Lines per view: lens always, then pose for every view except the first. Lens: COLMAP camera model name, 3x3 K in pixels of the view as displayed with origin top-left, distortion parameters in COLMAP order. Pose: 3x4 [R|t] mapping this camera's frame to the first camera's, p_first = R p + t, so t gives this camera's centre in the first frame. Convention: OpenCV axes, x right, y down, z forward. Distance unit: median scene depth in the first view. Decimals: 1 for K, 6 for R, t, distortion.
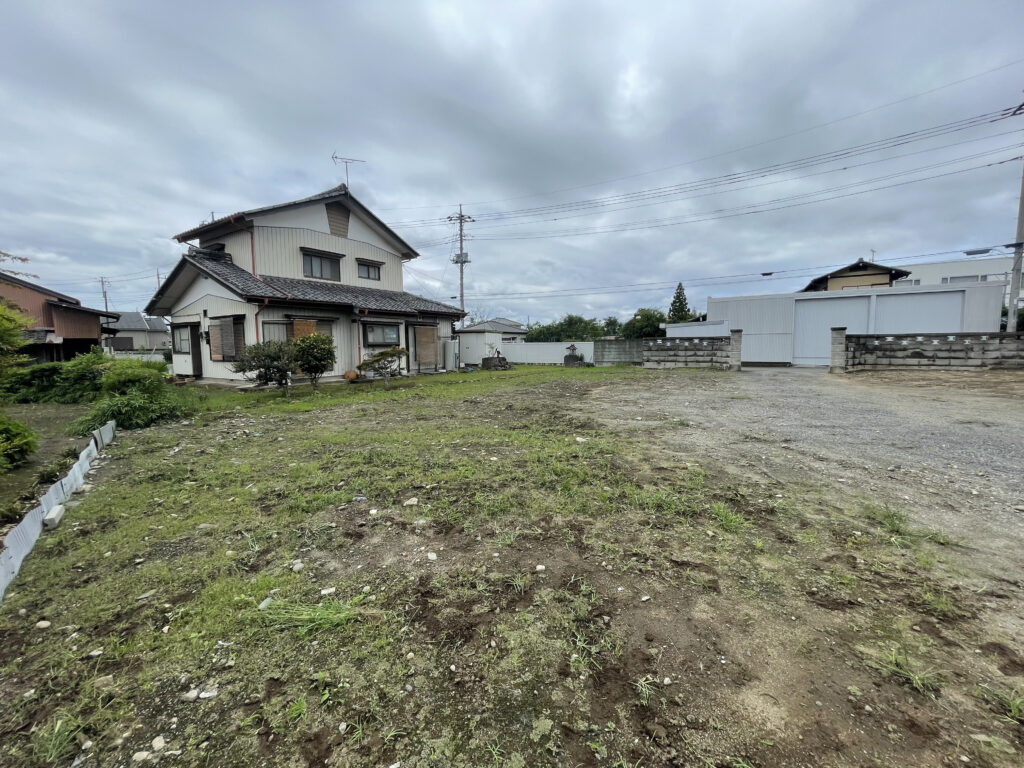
lens RADIAL K [[414.5, 0, 503.0], [0, 414.5, 378.0], [0, 0, 1]] dist [0.001629, -0.002933]
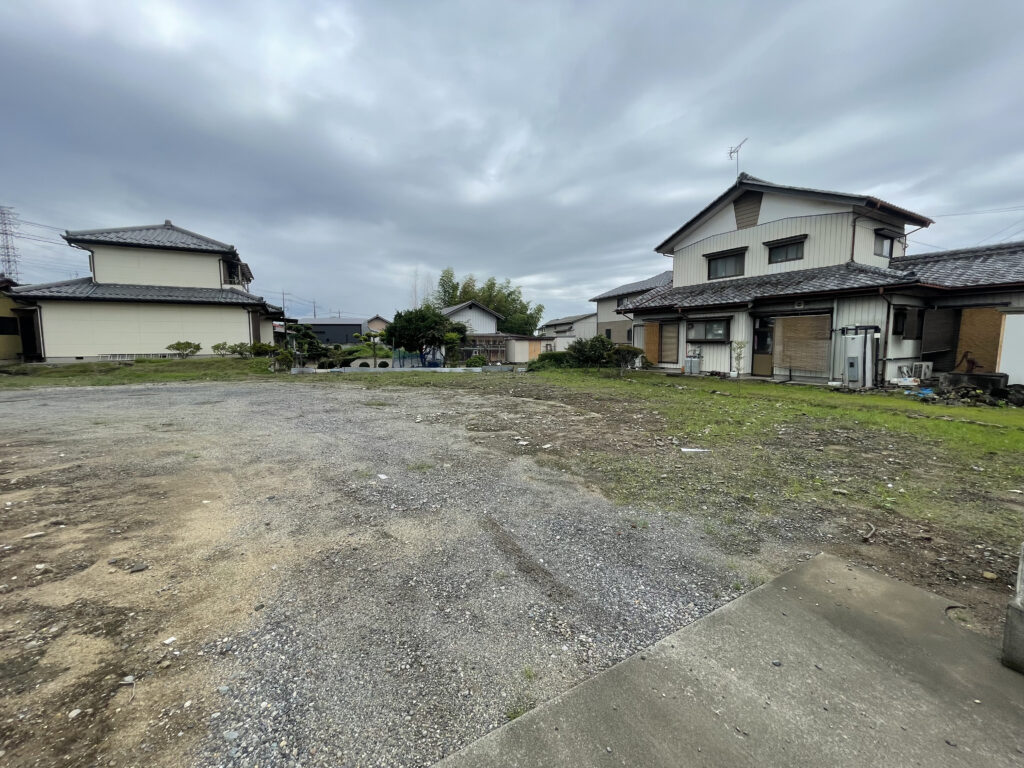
lens RADIAL K [[414.5, 0, 514.5], [0, 414.5, 381.3], [0, 0, 1]] dist [0.001629, -0.002933]
pose [[-0.438724, 0.097961, -0.893266, 0.896623], [-0.064120, 0.988094, 0.139853, -0.111873], [0.896331, 0.118633, -0.427220, 1.195139]]
